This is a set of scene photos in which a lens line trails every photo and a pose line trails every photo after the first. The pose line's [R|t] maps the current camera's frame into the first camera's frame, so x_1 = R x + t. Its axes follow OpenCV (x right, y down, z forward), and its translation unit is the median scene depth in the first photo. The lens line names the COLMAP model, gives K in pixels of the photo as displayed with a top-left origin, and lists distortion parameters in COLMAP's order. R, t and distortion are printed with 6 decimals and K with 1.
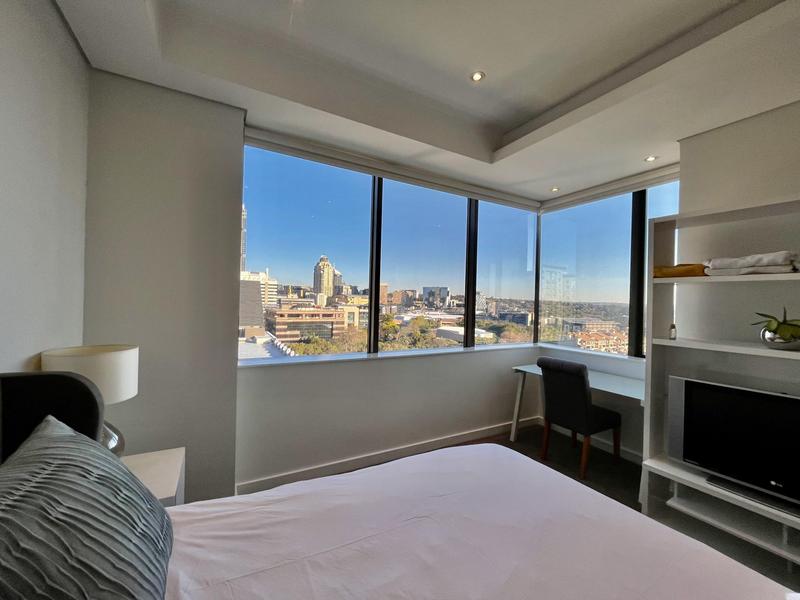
lens RADIAL K [[325.1, 0, 400.8], [0, 325.1, 302.1], [0, 0, 1]] dist [-0.000732, -0.000221]
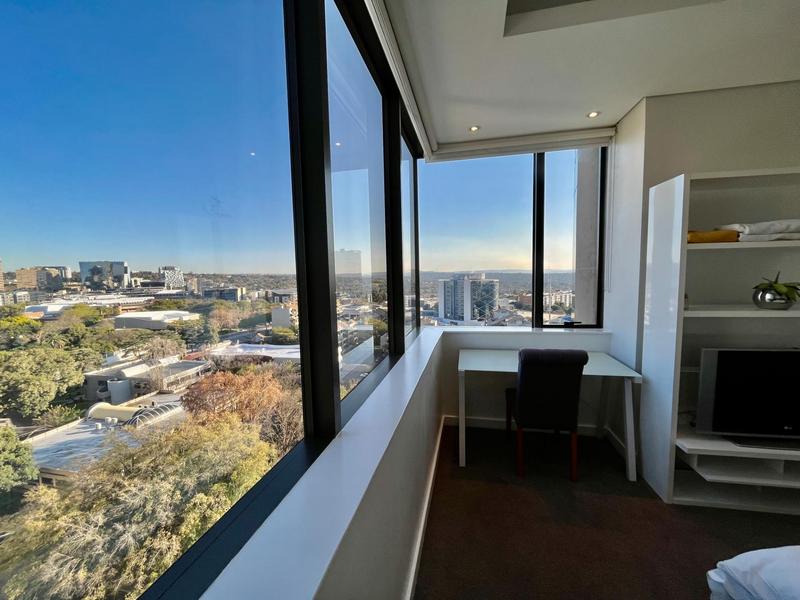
lens RADIAL K [[325.1, 0, 400.8], [0, 325.1, 302.1], [0, 0, 1]] dist [-0.000732, -0.000221]
pose [[0.662481, -0.103838, 0.741847, -0.258197], [0.043128, 0.993990, 0.100618, -0.023196], [-0.747836, -0.034663, 0.662978, 0.616636]]
